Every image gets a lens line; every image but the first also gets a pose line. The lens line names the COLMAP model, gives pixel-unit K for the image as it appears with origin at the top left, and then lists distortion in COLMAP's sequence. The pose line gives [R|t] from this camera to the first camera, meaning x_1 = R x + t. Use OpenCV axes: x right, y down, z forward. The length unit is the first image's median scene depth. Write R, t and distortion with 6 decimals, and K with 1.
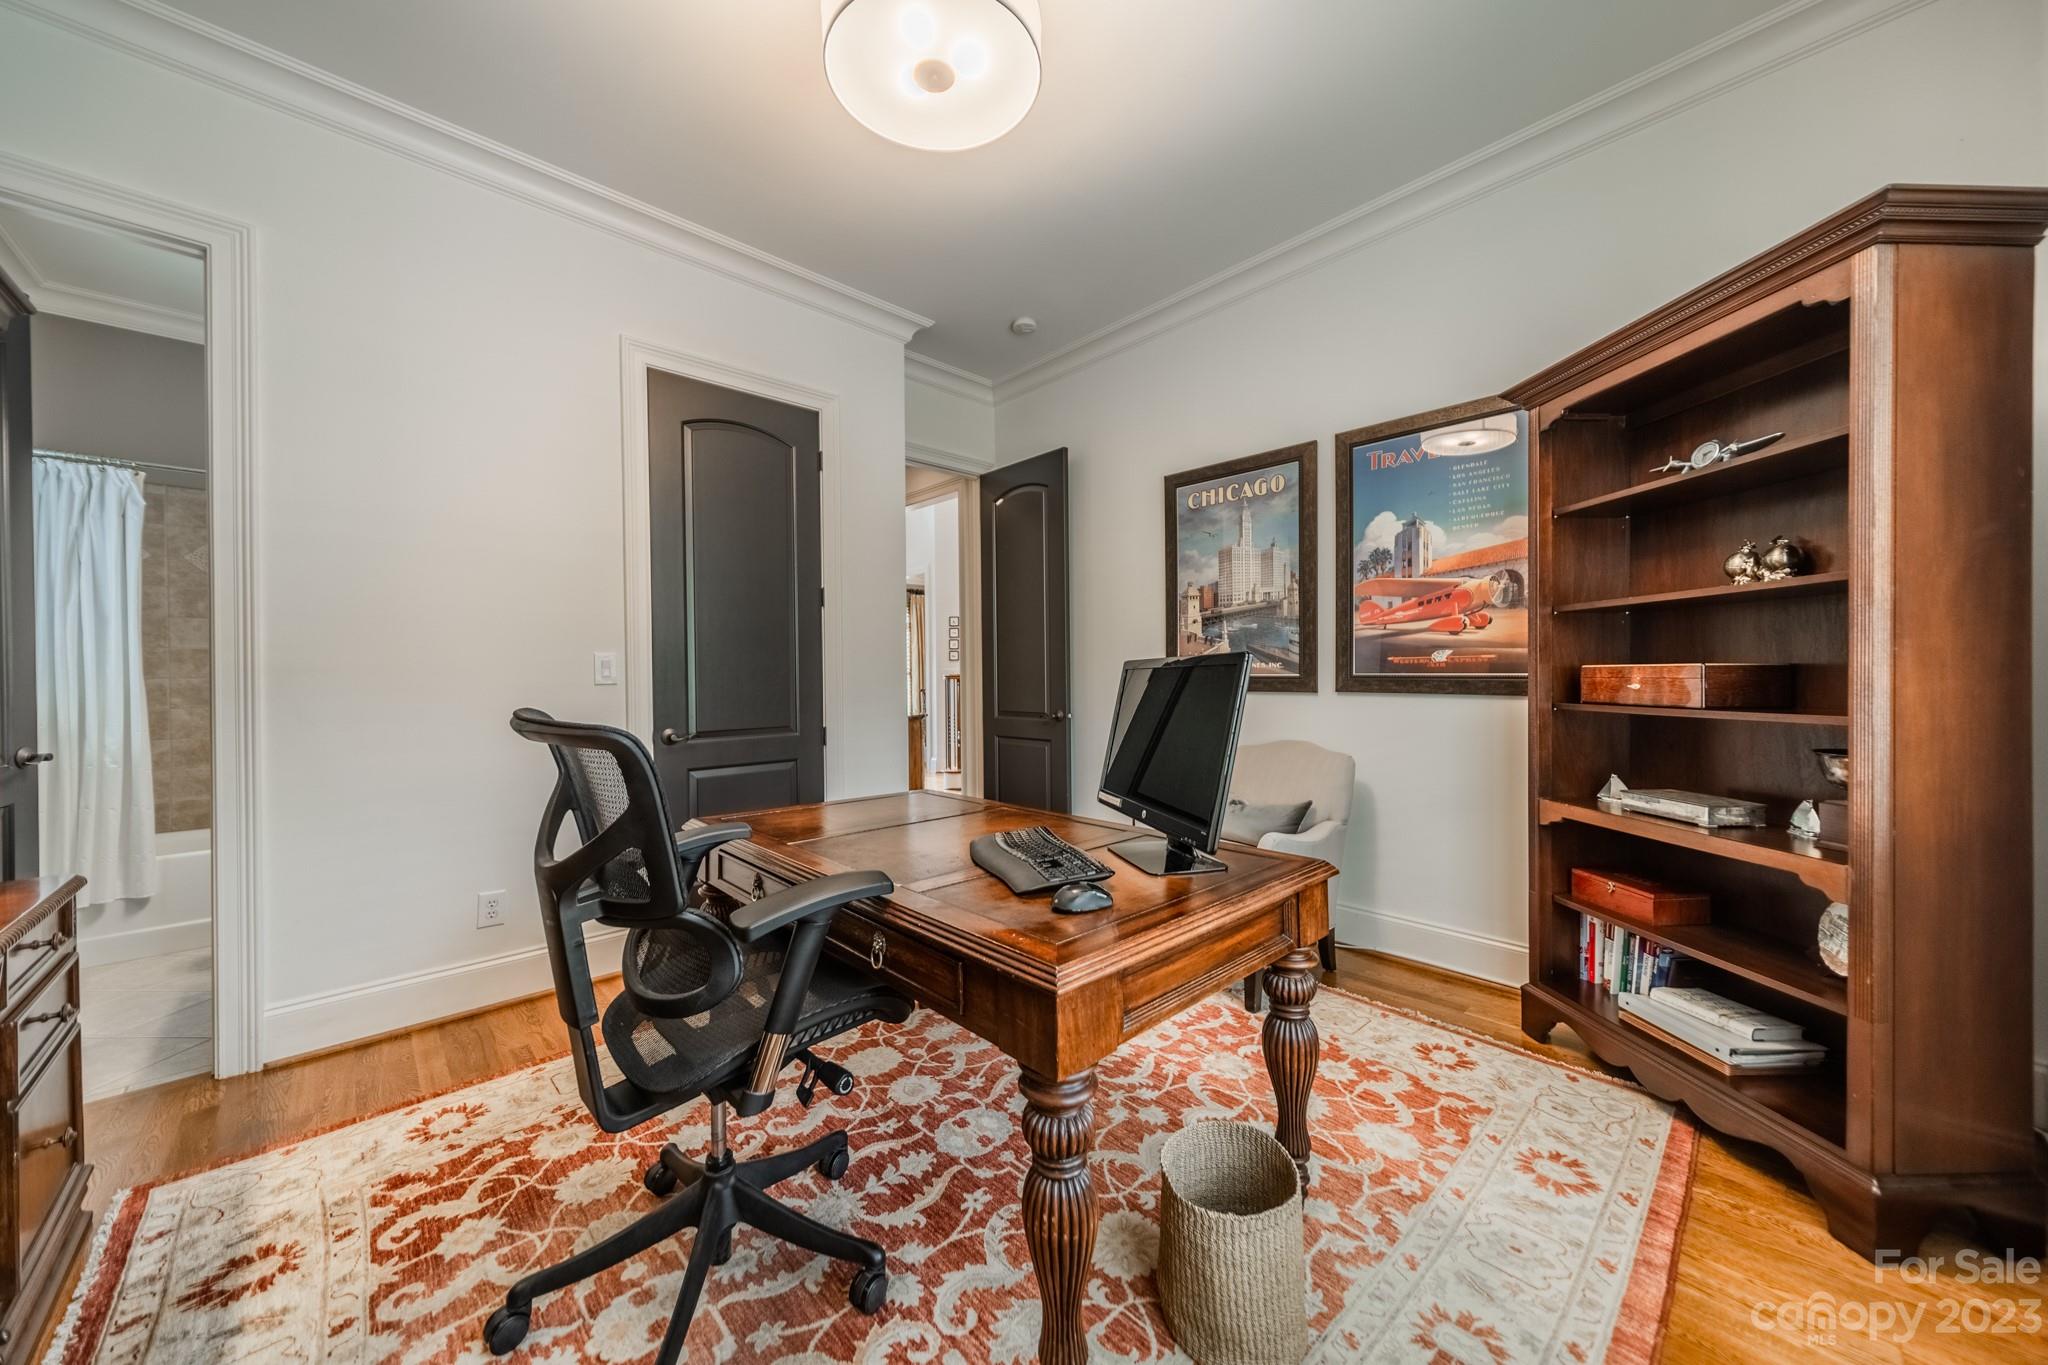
lens RADIAL K [[722.5, 0, 1025.0], [0, 722.5, 677.9], [0, 0, 1]] dist [0.010796, -0.001057]
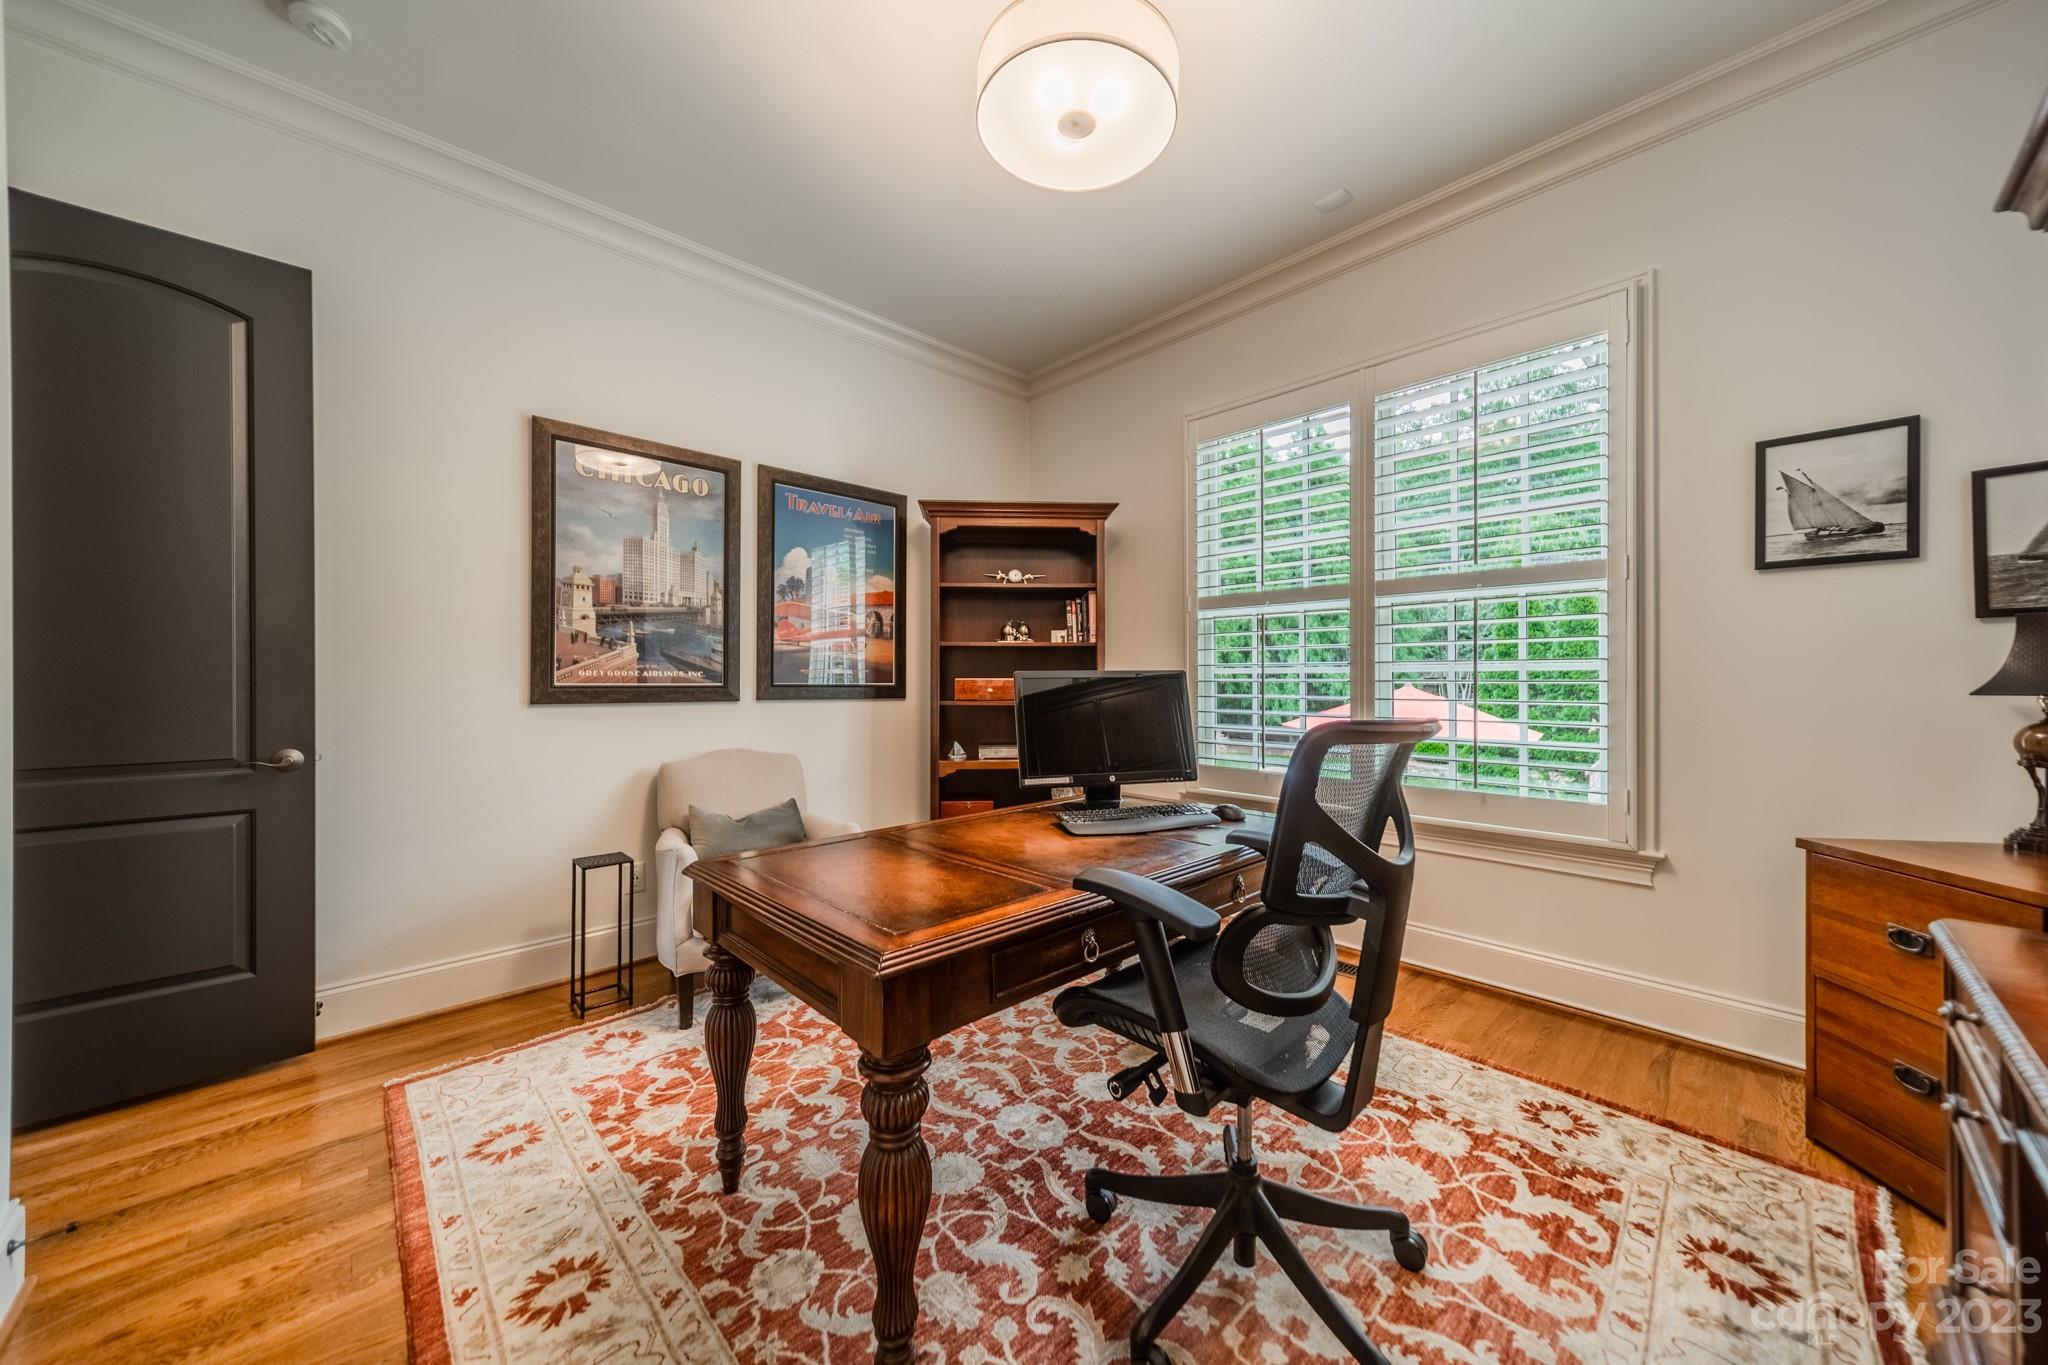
lens RADIAL K [[722.5, 0, 1025.3], [0, 722.5, 680.0], [0, 0, 1]] dist [0.010796, -0.001057]
pose [[-0.004140, 0.004790, 0.999980, -0.688049], [0.003922, 0.999981, -0.004774, -0.003740], [-0.999984, 0.003903, -0.004159, 0.626957]]
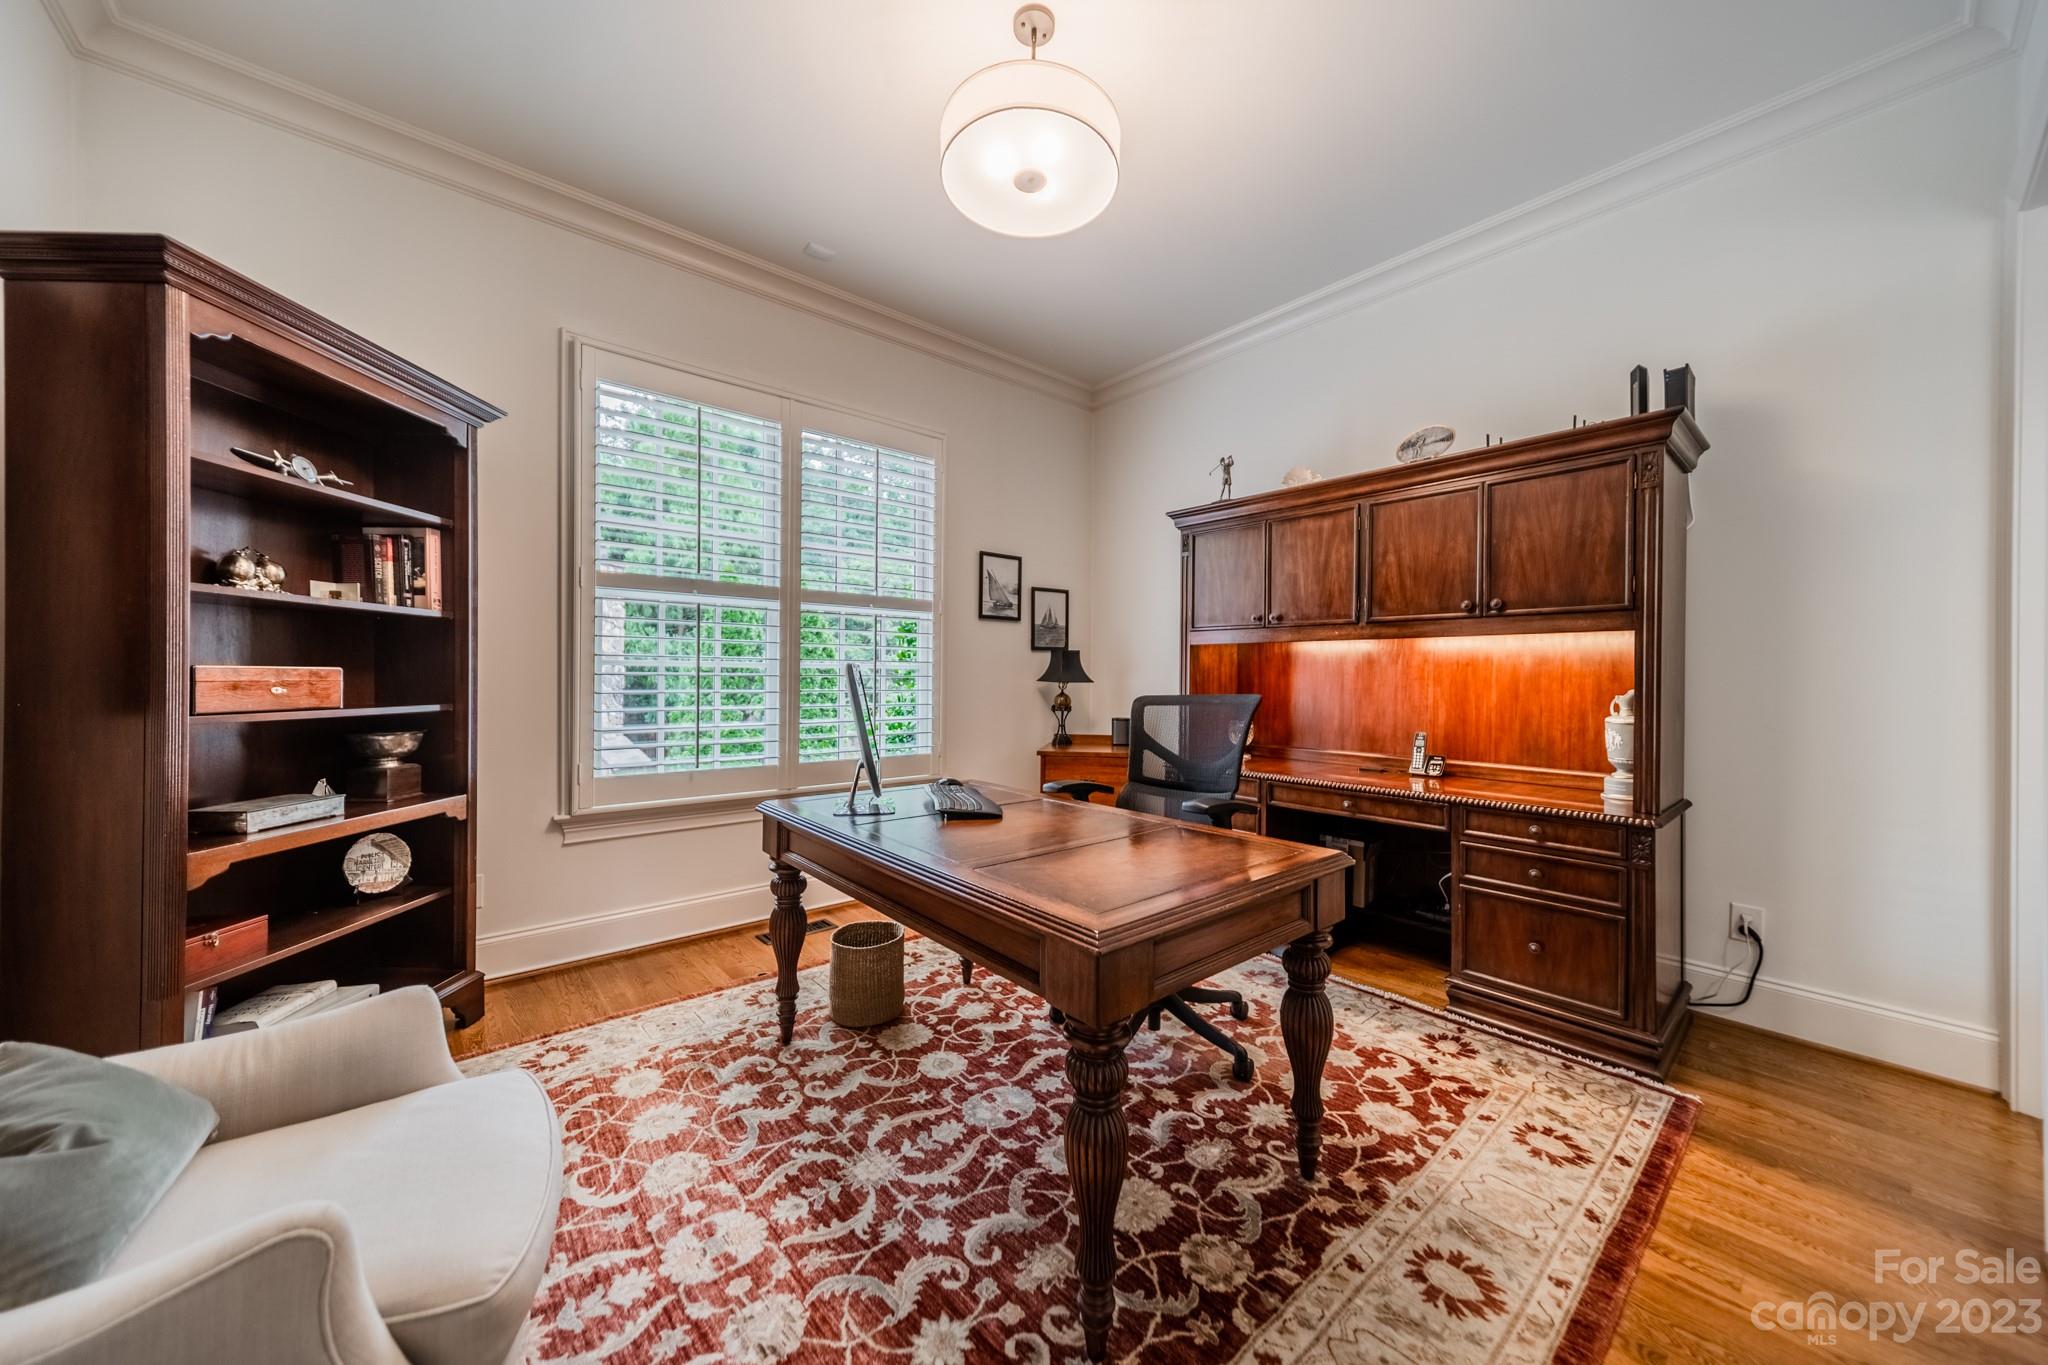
lens RADIAL K [[722.5, 0, 1023.6], [0, 722.5, 681.6], [0, 0, 1]] dist [0.010796, -0.001057]
pose [[-0.998628, 0.002403, 0.052306, -0.101275], [0.002716, 0.999979, 0.005915, -0.001471], [-0.052290, 0.006049, -0.998614, 1.275107]]
